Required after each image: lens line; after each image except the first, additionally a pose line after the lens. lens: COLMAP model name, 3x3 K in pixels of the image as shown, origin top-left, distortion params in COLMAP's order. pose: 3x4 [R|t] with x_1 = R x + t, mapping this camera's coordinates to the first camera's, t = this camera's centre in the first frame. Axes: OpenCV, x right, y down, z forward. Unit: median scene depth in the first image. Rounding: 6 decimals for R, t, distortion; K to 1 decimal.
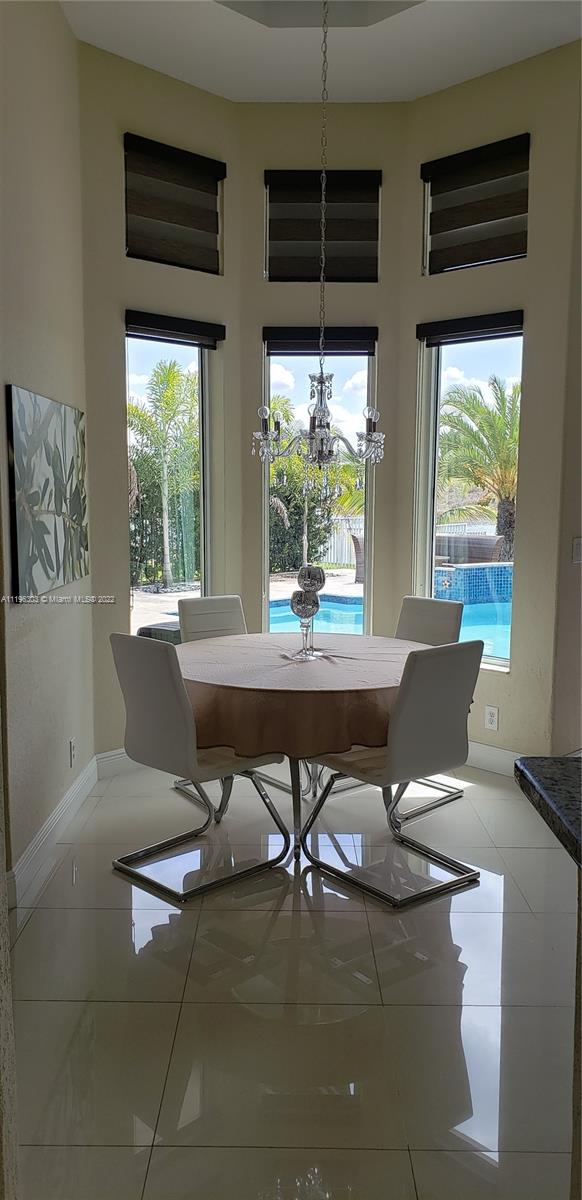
lens RADIAL K [[881.0, 0, 291.0], [0, 881.0, 600.0], [0, 0, 1]] dist [0.004313, -0.290931]
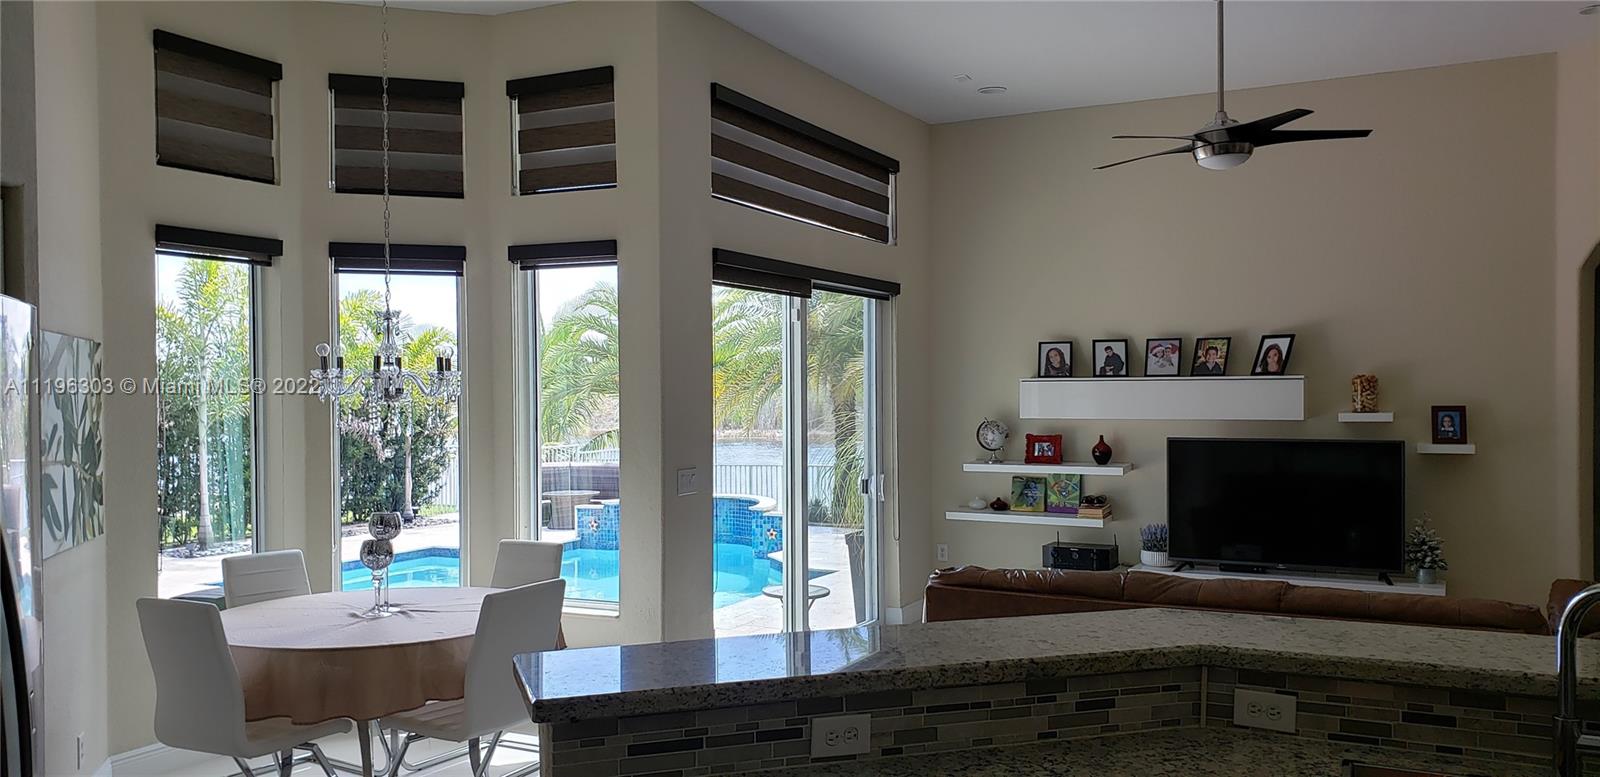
lens RADIAL K [[1106.1, 0, 803.5], [0, 1106.1, 405.5], [0, 0, 1]] dist [-0.003681, -0.036334]
pose [[0.936280, -0.012324, 0.351037, 0.024508], [0.056373, 0.991702, -0.115540, 0.007238], [-0.346700, 0.127967, 0.929206, -0.185706]]
